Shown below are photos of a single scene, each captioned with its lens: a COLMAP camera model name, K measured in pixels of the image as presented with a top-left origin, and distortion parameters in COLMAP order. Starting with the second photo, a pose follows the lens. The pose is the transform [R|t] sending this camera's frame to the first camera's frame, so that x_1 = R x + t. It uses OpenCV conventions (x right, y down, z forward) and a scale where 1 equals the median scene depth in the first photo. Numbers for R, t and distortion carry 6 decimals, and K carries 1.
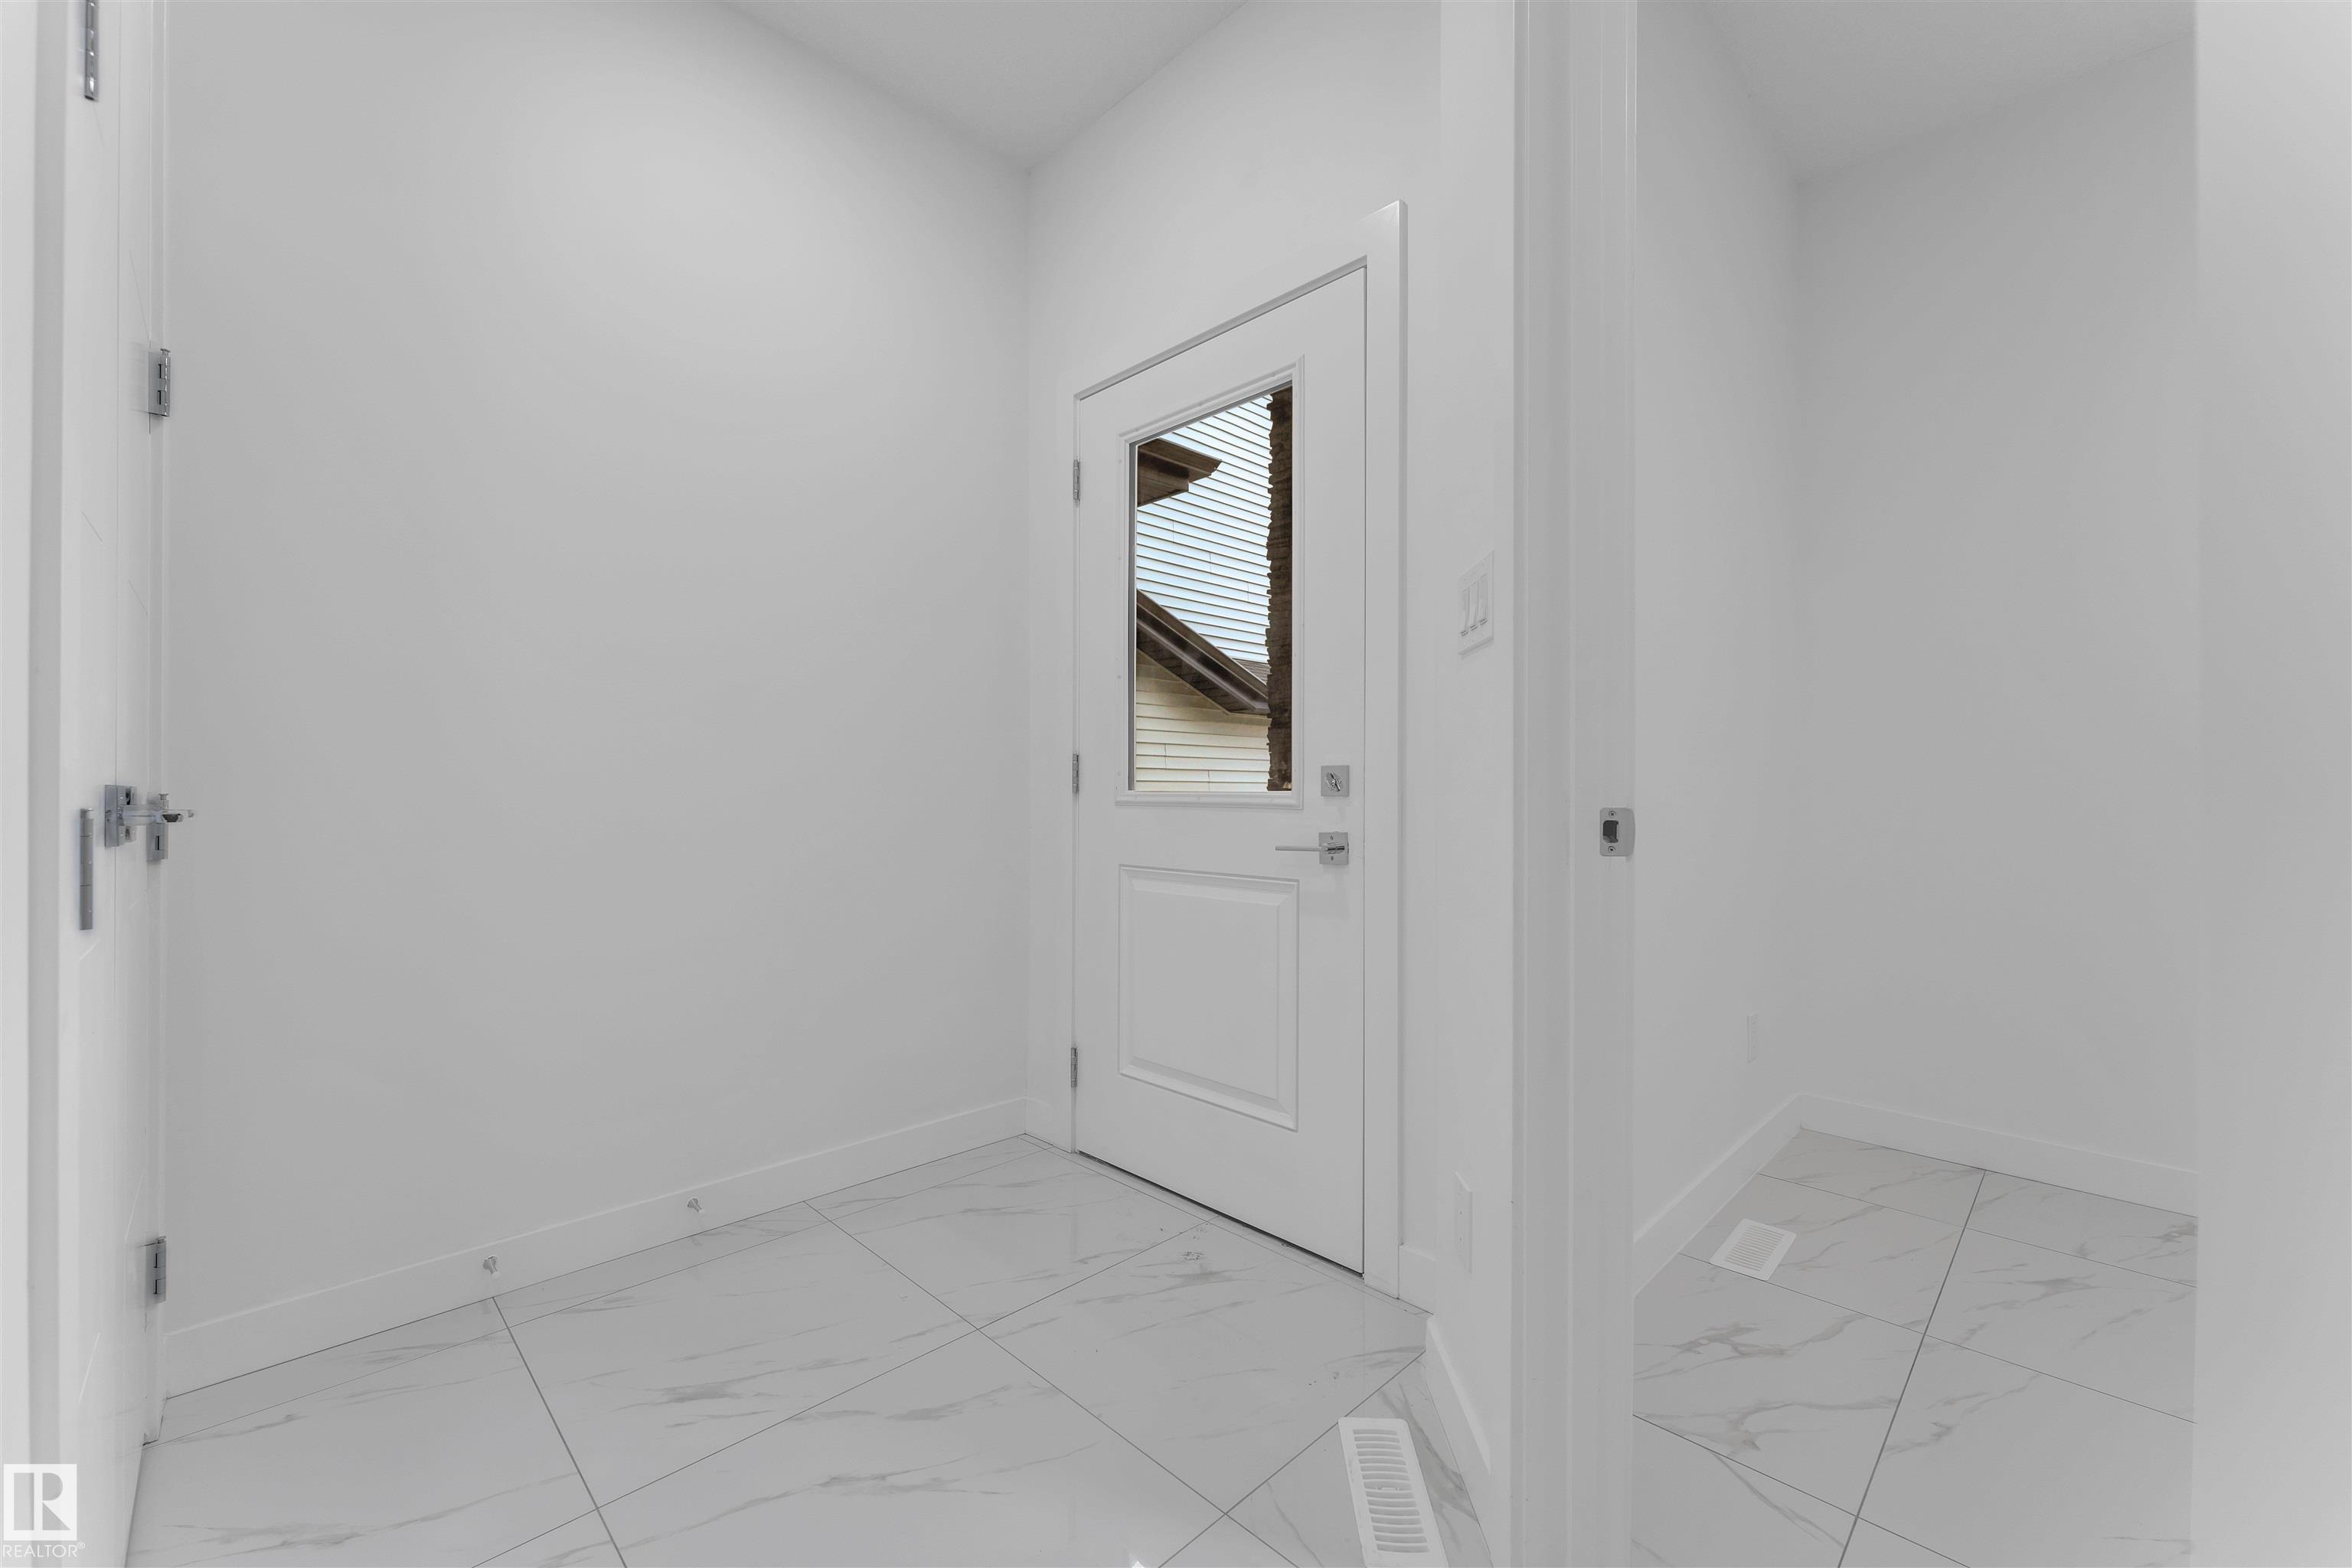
lens RADIAL K [[953.4, 0, 1175.8], [0, 953.4, 780.8], [0, 0, 1]] dist [0.002382, -0.000211]
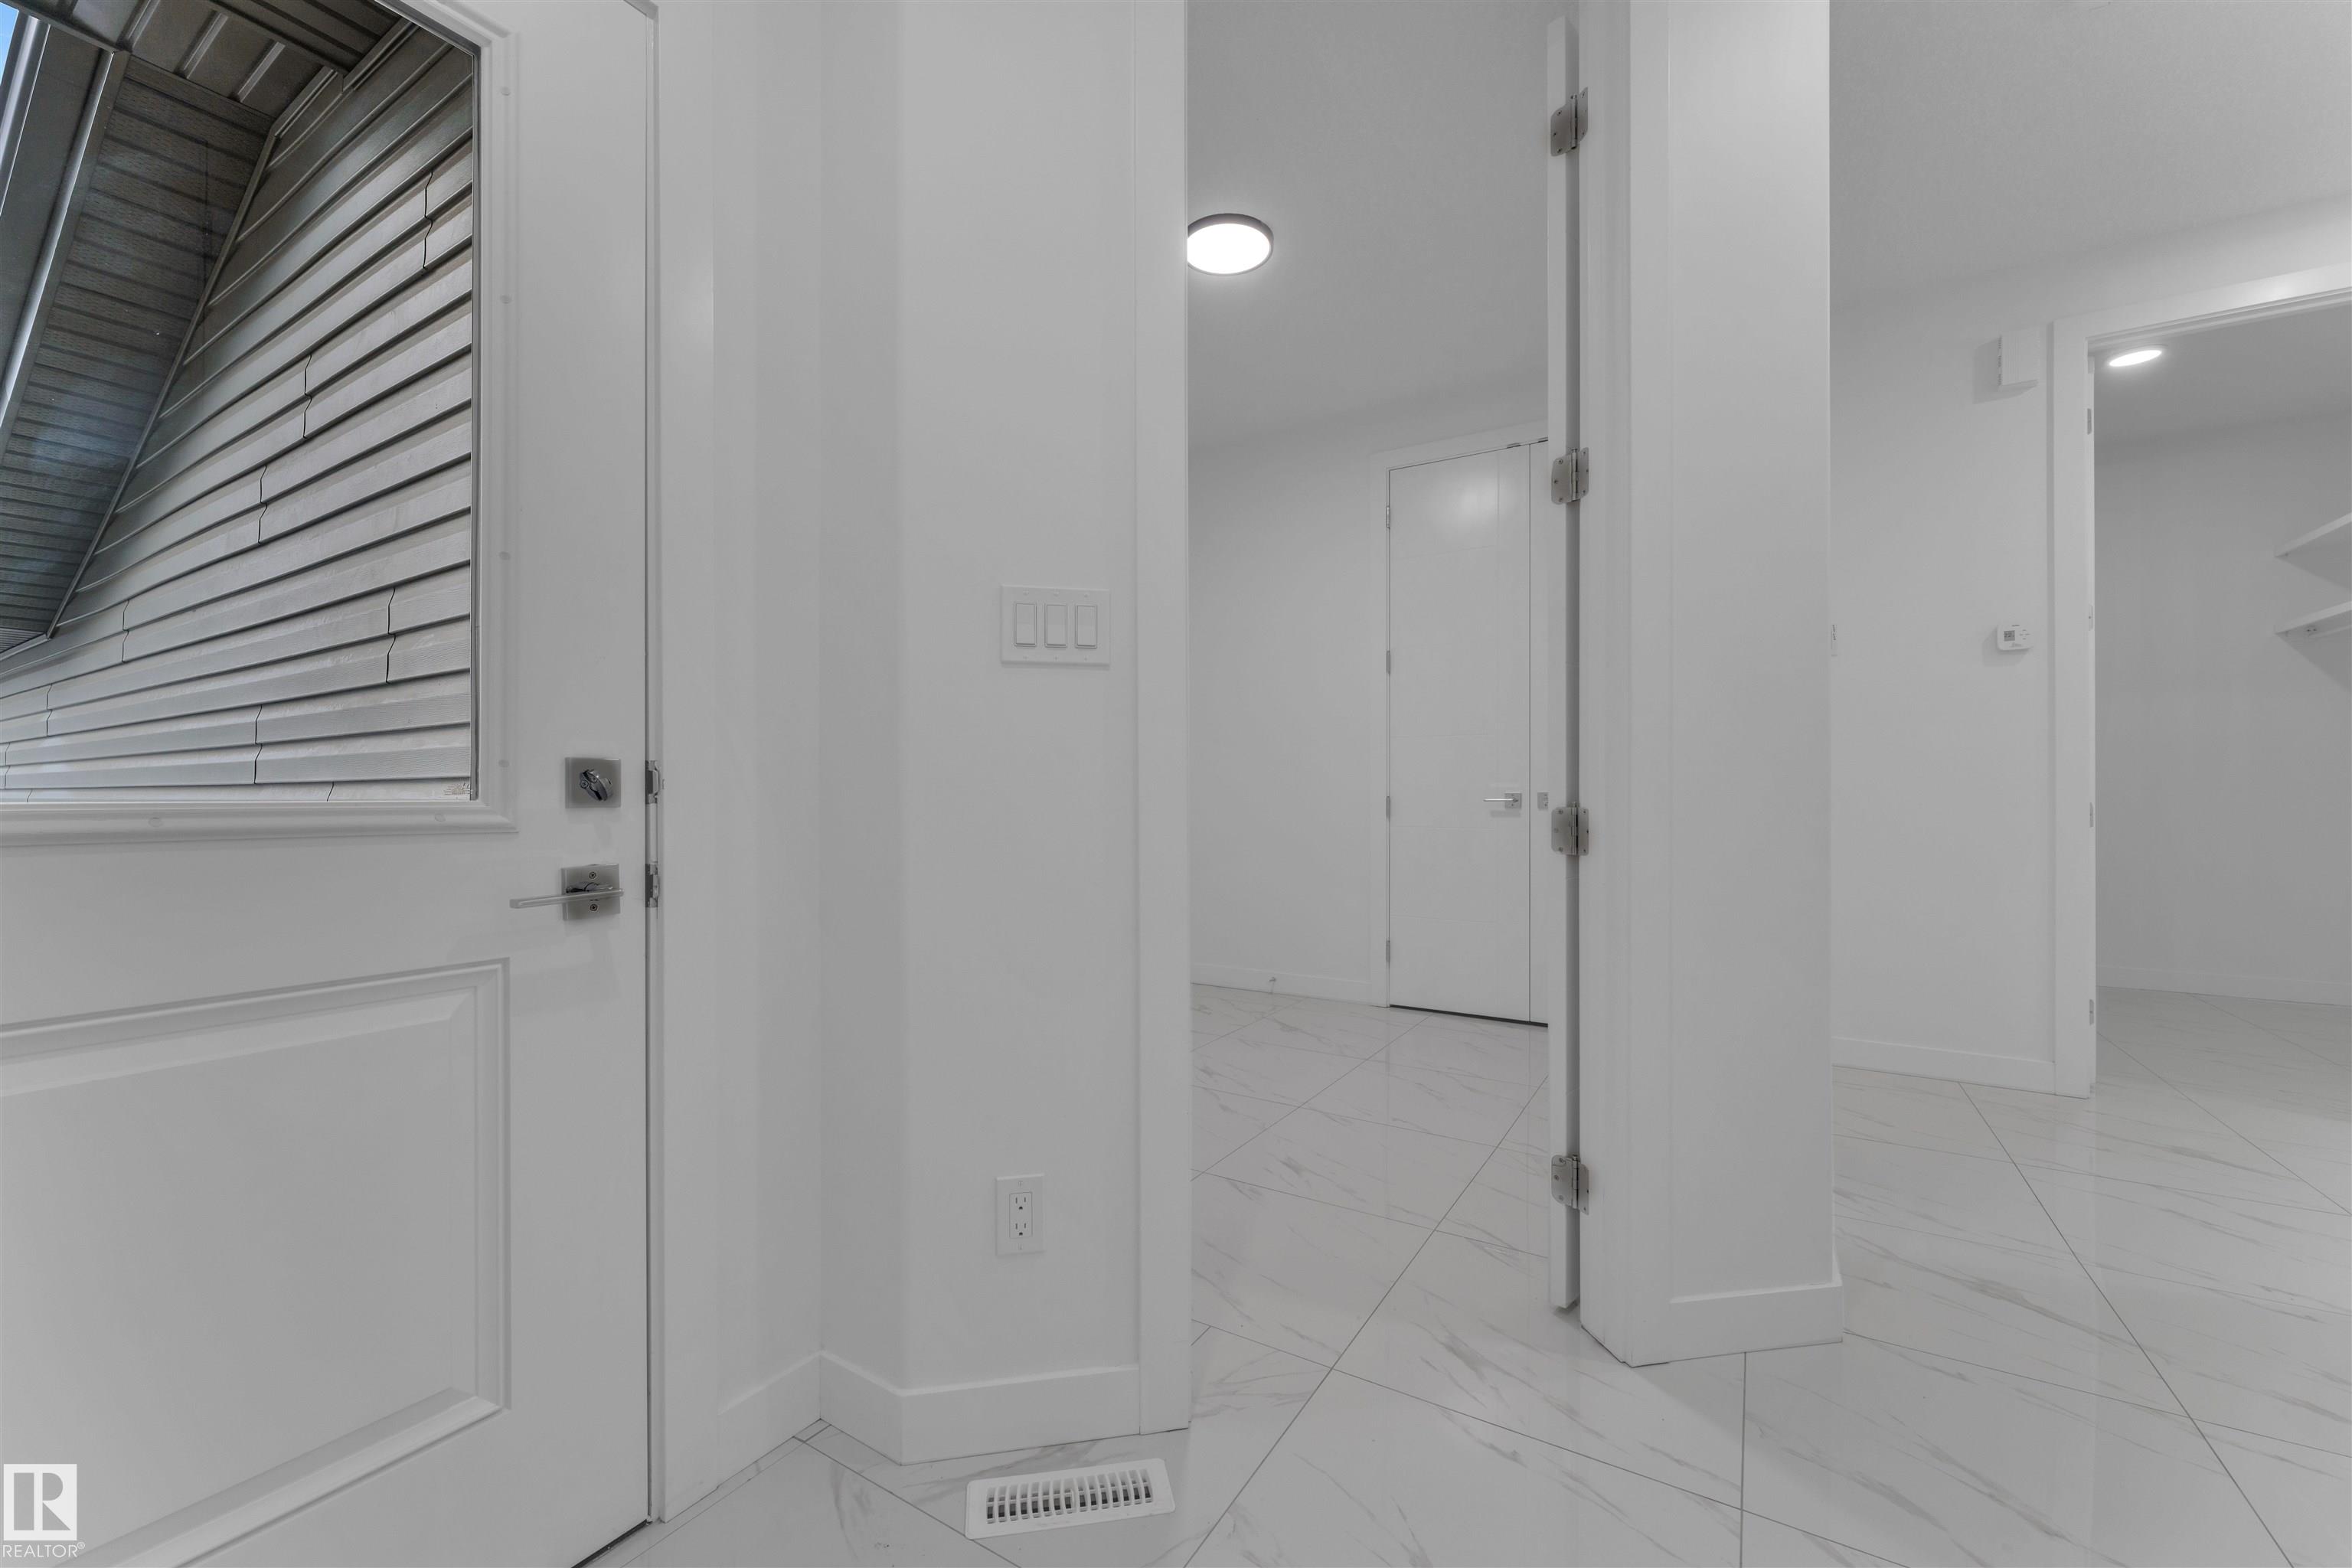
lens RADIAL K [[953.4, 0, 1174.8], [0, 953.4, 792.9], [0, 0, 1]] dist [0.002382, -0.000211]
pose [[-0.233626, -0.004742, 0.972315, -0.515540], [-0.000425, 0.999989, 0.004774, 0.003923], [-0.972326, 0.000702, -0.233626, 0.760666]]
